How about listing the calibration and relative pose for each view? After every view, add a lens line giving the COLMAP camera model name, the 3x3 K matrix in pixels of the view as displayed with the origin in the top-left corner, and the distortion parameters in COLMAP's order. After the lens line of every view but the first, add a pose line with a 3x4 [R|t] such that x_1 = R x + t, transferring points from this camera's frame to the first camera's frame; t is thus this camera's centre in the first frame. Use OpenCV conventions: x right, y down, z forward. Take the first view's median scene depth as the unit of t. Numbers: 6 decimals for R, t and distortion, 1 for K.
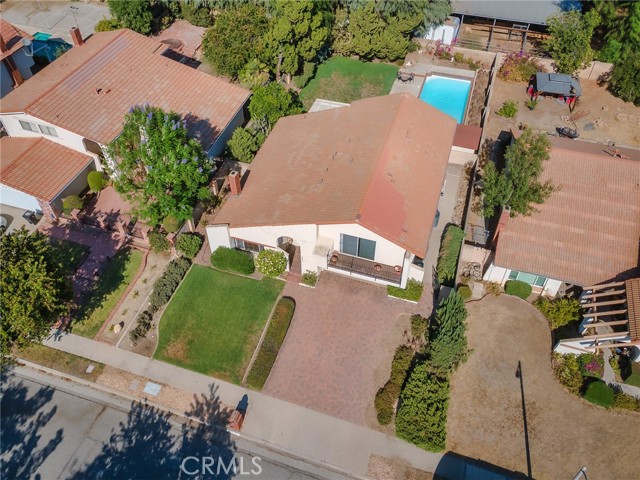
lens RADIAL K [[525.6, 0, 320.8], [0, 525.6, 207.6], [0, 0, 1]] dist [0.038834, 0.004071]
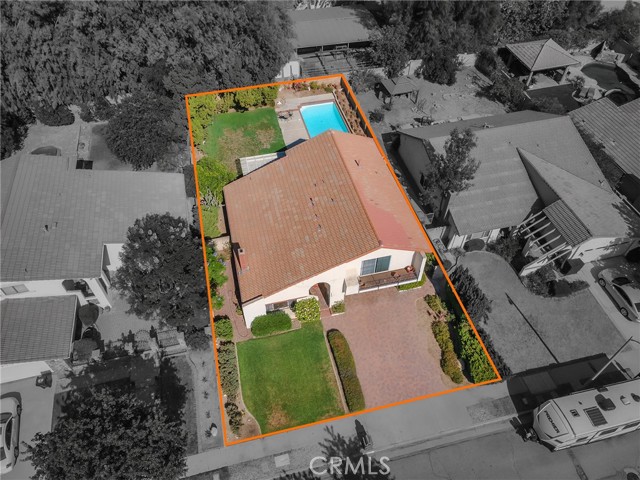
lens RADIAL K [[465.7, 0, 316.9], [0, 465.7, 238.9], [0, 0, 1]] dist [0.039901, 0.001470]
pose [[0.849410, -0.390272, 0.355233, -0.369699], [0.368535, 0.920472, 0.130047, -0.157381], [-0.377735, 0.020453, 0.925688, 0.055517]]
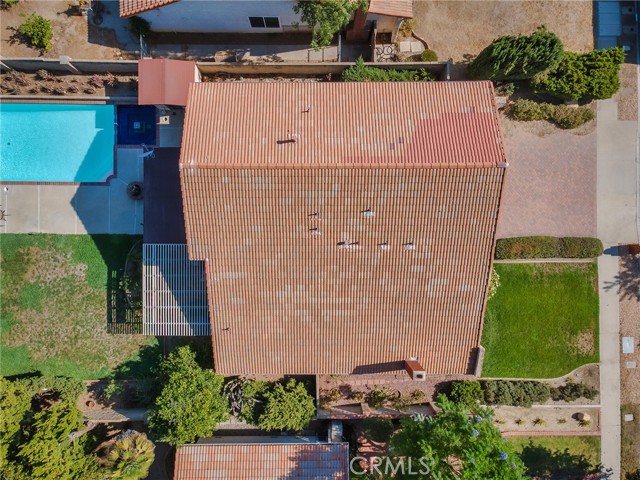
lens RADIAL K [[465.7, 0, 316.9], [0, 465.7, 238.9], [0, 0, 1]] dist [0.039901, 0.001470]
pose [[-0.311058, -0.950373, 0.005796, 0.040238], [0.673030, -0.215969, 0.707381, -0.553815], [-0.671025, 0.223938, 0.706808, 0.627055]]
